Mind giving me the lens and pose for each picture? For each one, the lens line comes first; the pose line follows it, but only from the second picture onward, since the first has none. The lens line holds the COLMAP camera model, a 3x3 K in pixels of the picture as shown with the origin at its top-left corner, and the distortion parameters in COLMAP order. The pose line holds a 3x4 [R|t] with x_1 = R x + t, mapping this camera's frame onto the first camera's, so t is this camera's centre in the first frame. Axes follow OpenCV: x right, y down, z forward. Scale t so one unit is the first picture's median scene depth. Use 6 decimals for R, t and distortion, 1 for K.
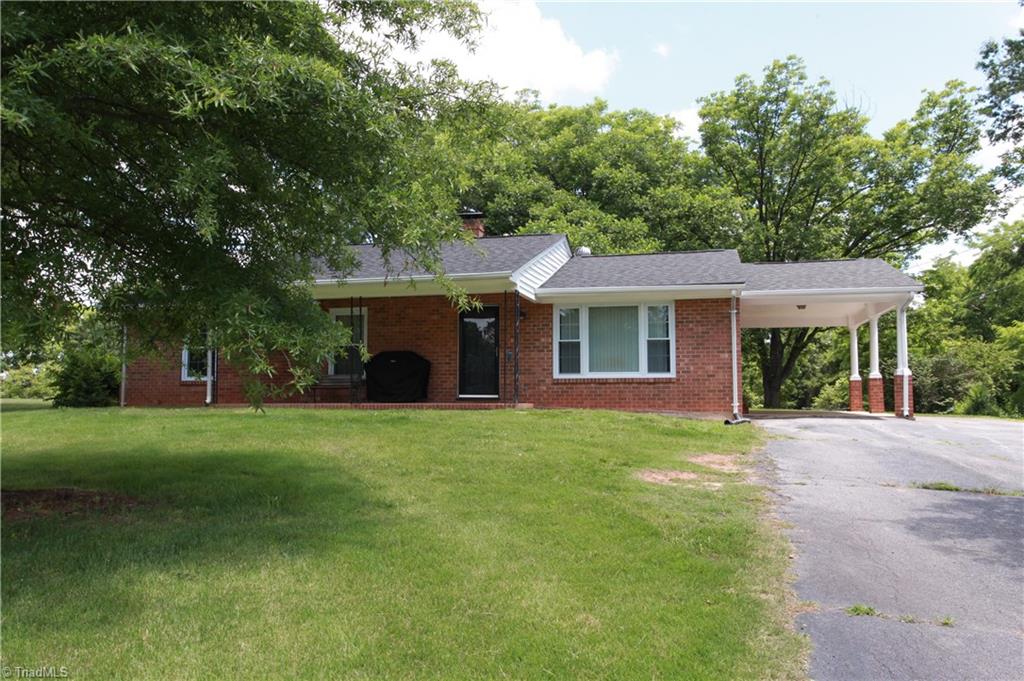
lens RADIAL K [[801.6, 0, 511.7], [0, 801.6, 345.3], [0, 0, 1]] dist [0.017323, -0.008588]
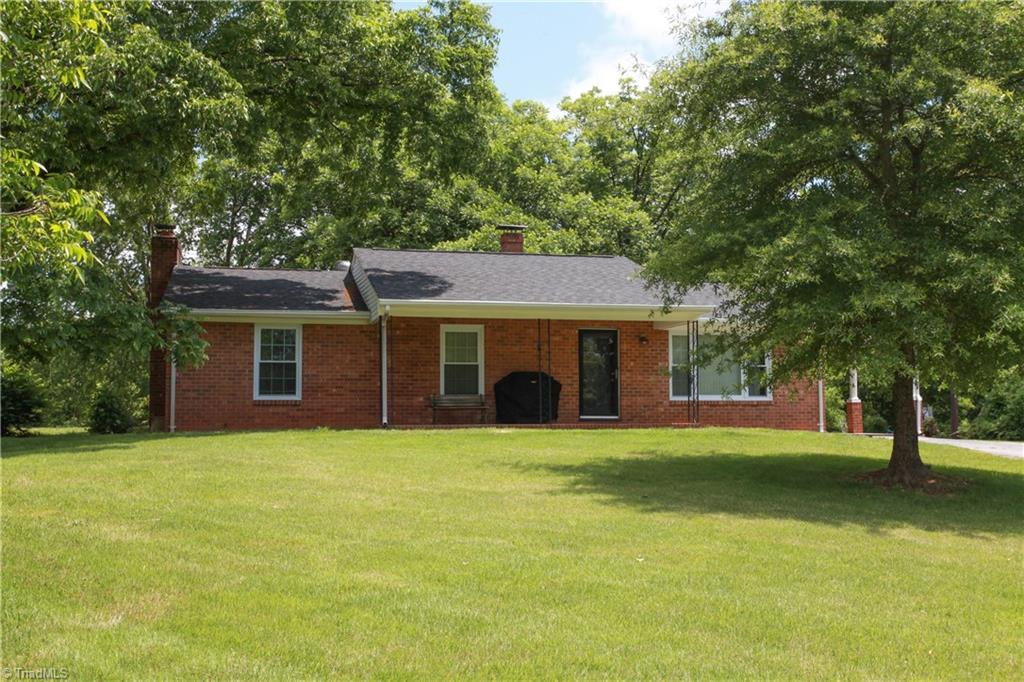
lens RADIAL K [[1176.9, 0, 513.0], [0, 1176.9, 341.2], [0, 0, 1]] dist [0.036815, 0.000000]
pose [[0.880441, 0.031367, 0.473118, -0.539945], [-0.026774, 0.999506, -0.016439, -0.003659], [-0.473400, 0.001806, 0.880846, -0.171444]]
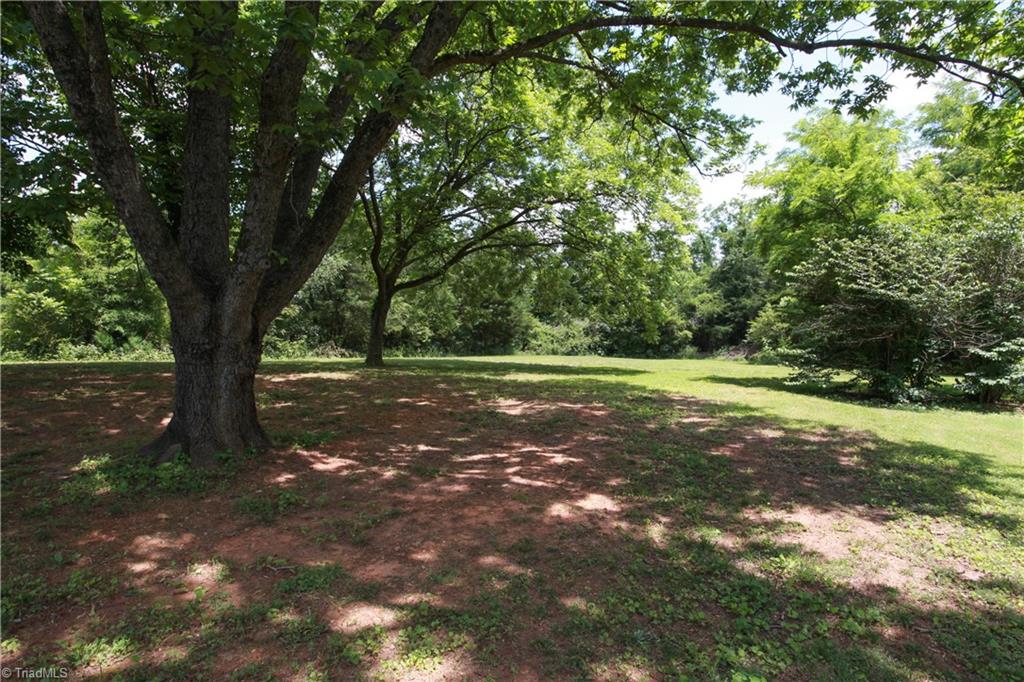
lens RADIAL K [[584.4, 0, 518.4], [0, 584.4, 338.1], [0, 0, 1]] dist [-0.026748, -0.000980]
pose [[0.995508, -0.016783, -0.093180, 0.510162], [0.026161, 0.994608, 0.100354, 0.049199], [0.090994, -0.102341, 0.990579, 1.066745]]
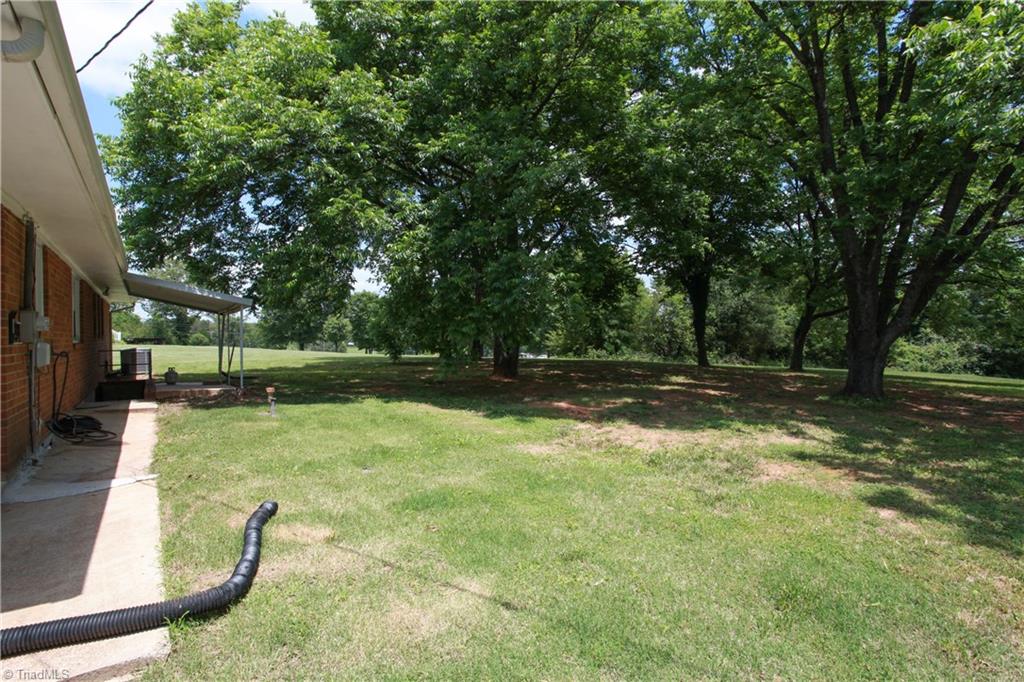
lens RADIAL K [[504.1, 0, 501.3], [0, 504.1, 340.8], [0, 0, 1]] dist [-0.053891, 0.018272]
pose [[0.775146, 0.002759, -0.631776, 0.417151], [0.045754, 0.997119, 0.060492, 0.020860], [0.630123, -0.075797, 0.772787, 0.762194]]
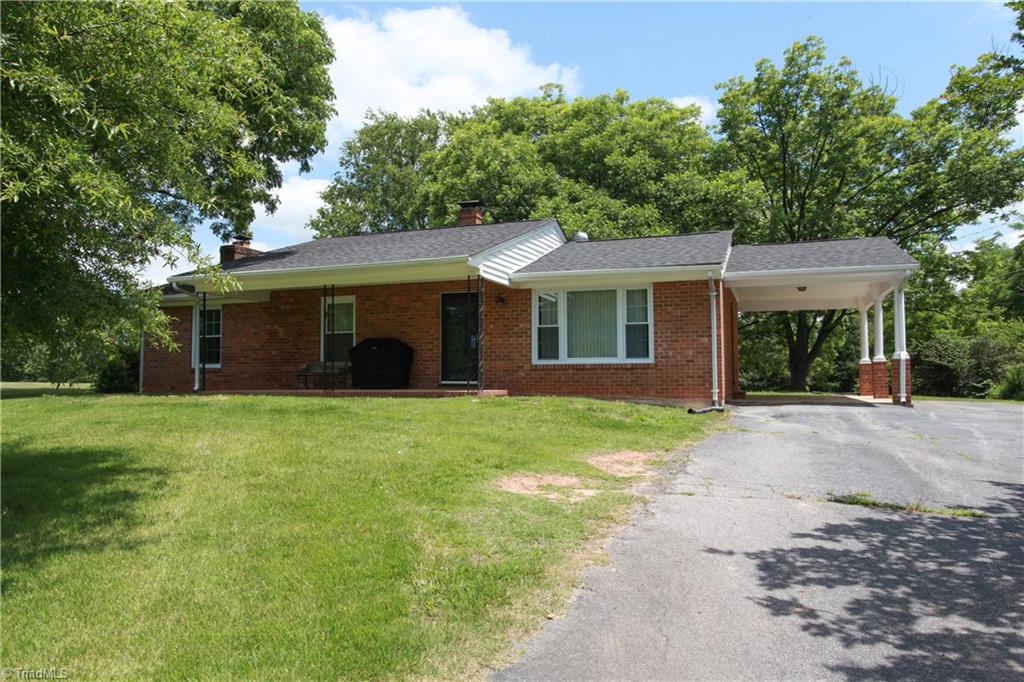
lens RADIAL K [[731.0, 0, 507.7], [0, 731.0, 343.5], [0, 0, 1]] dist [-0.001610, 0.013917]
pose [[0.994633, -0.008240, -0.103139, 0.071585], [0.009928, 0.999825, 0.015860, 0.000630], [0.102991, -0.016799, 0.994540, 0.062320]]
